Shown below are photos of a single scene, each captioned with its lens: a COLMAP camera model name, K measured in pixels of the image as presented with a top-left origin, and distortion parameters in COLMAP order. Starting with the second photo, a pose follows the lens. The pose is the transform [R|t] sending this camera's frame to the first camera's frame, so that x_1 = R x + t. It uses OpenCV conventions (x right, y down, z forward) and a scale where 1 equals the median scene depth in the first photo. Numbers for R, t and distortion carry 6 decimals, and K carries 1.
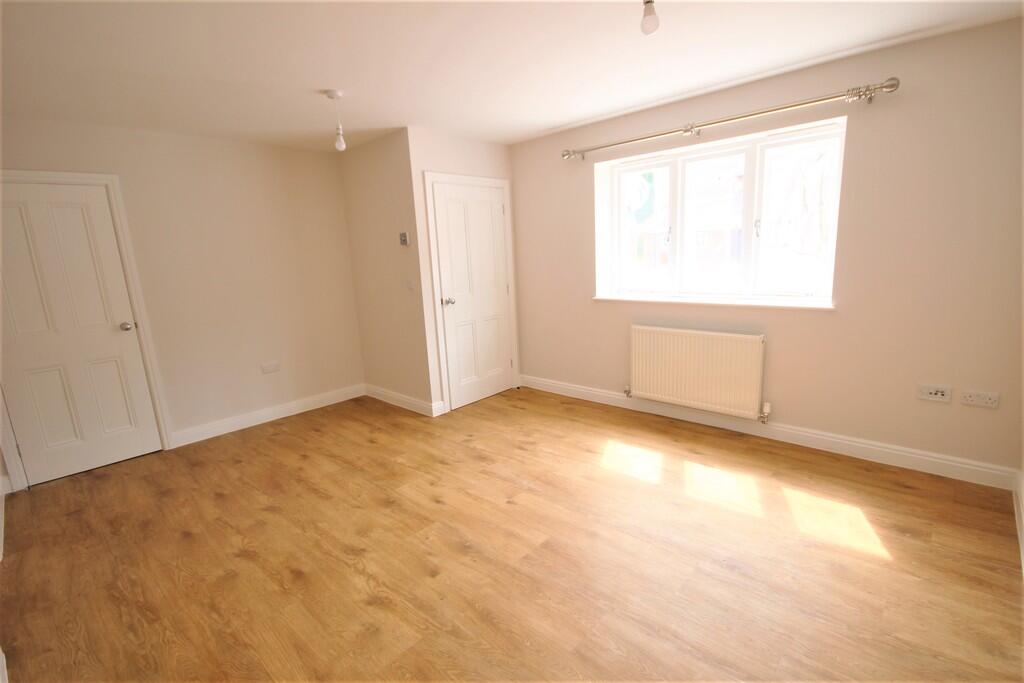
lens RADIAL K [[478.7, 0, 512.0], [0, 478.7, 343.5], [0, 0, 1]] dist [-0.003665, -0.000814]
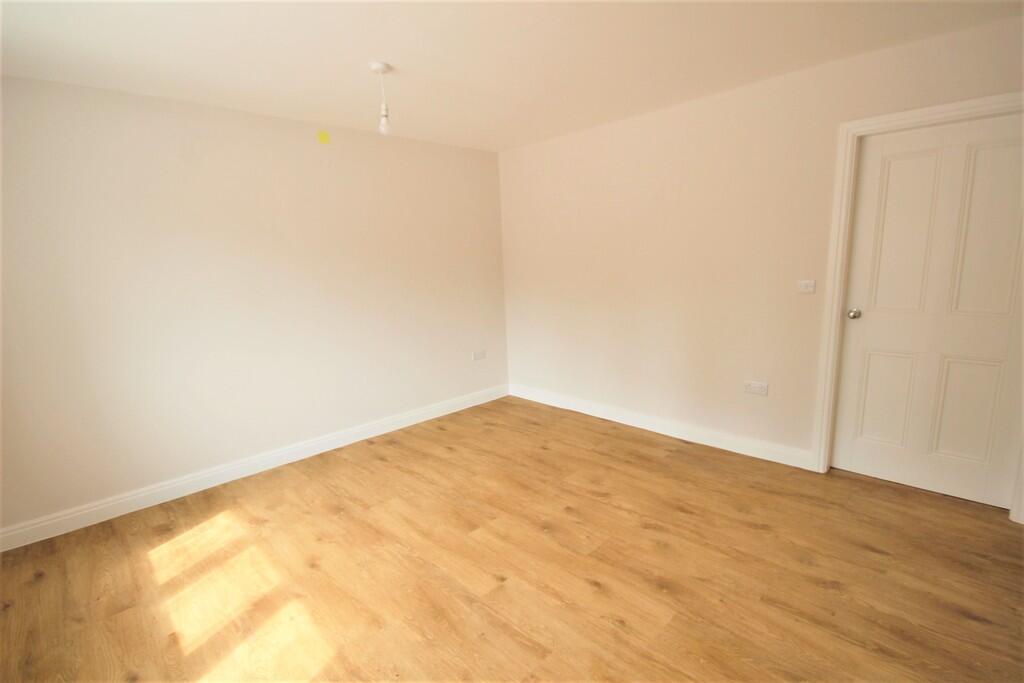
lens RADIAL K [[478.7, 0, 512.5], [0, 478.7, 341.5], [0, 0, 1]] dist [-0.003665, -0.000814]
pose [[-0.995102, 0.079491, 0.058767, -0.108681], [0.095369, 0.928445, 0.359020, -0.338226], [-0.026023, 0.362866, -0.931478, 1.741611]]
